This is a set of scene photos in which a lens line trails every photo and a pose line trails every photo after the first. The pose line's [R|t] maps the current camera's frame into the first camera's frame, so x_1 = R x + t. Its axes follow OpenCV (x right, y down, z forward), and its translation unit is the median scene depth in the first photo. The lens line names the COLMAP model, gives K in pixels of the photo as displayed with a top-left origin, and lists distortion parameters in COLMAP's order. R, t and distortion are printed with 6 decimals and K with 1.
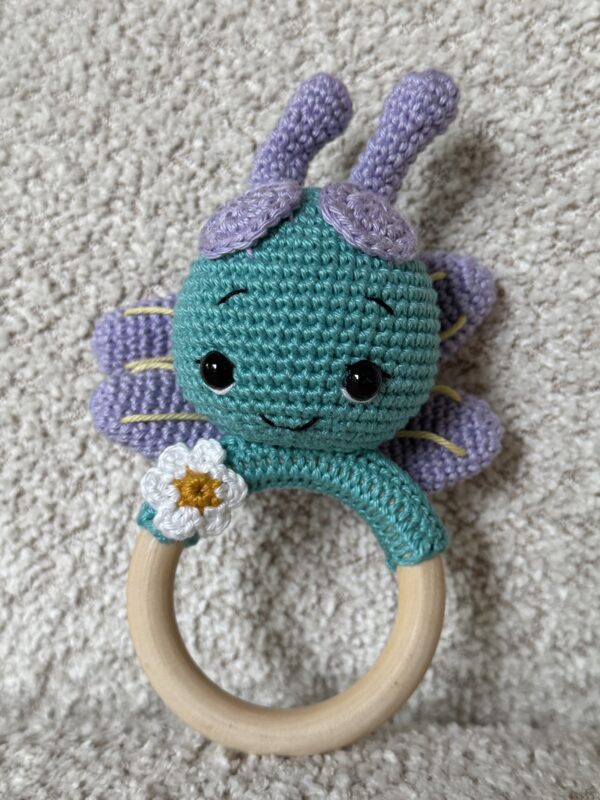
lens RADIAL K [[1071.2, 0, 304.1], [0, 1071.2, 409.5], [0, 0, 1]] dist [0.043867, 0.000000]
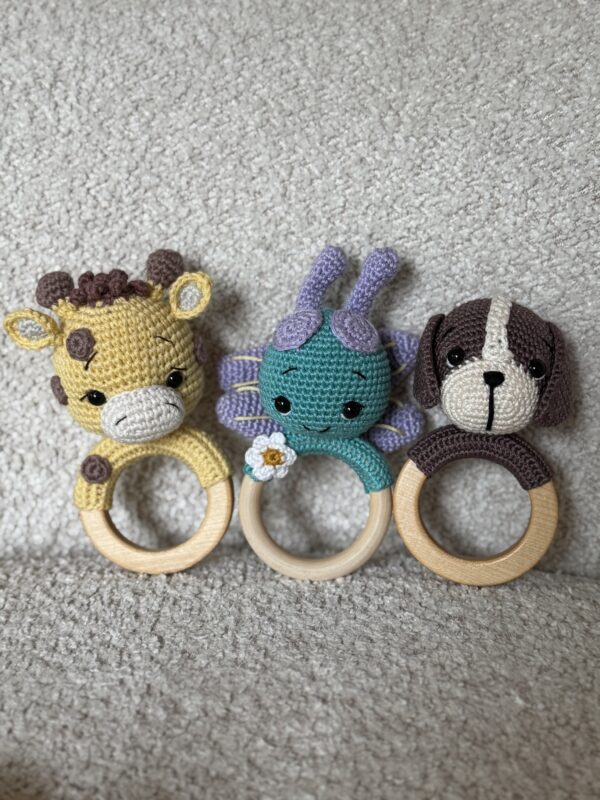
lens RADIAL K [[1071.2, 0, 320.4], [0, 1071.2, 402.1], [0, 0, 1]] dist [0.043867, 0.000000]
pose [[0.989972, -0.022645, 0.139440, -0.043595], [-0.005392, 0.980292, 0.197479, -0.365492], [-0.141163, -0.196250, 0.970339, -0.873175]]
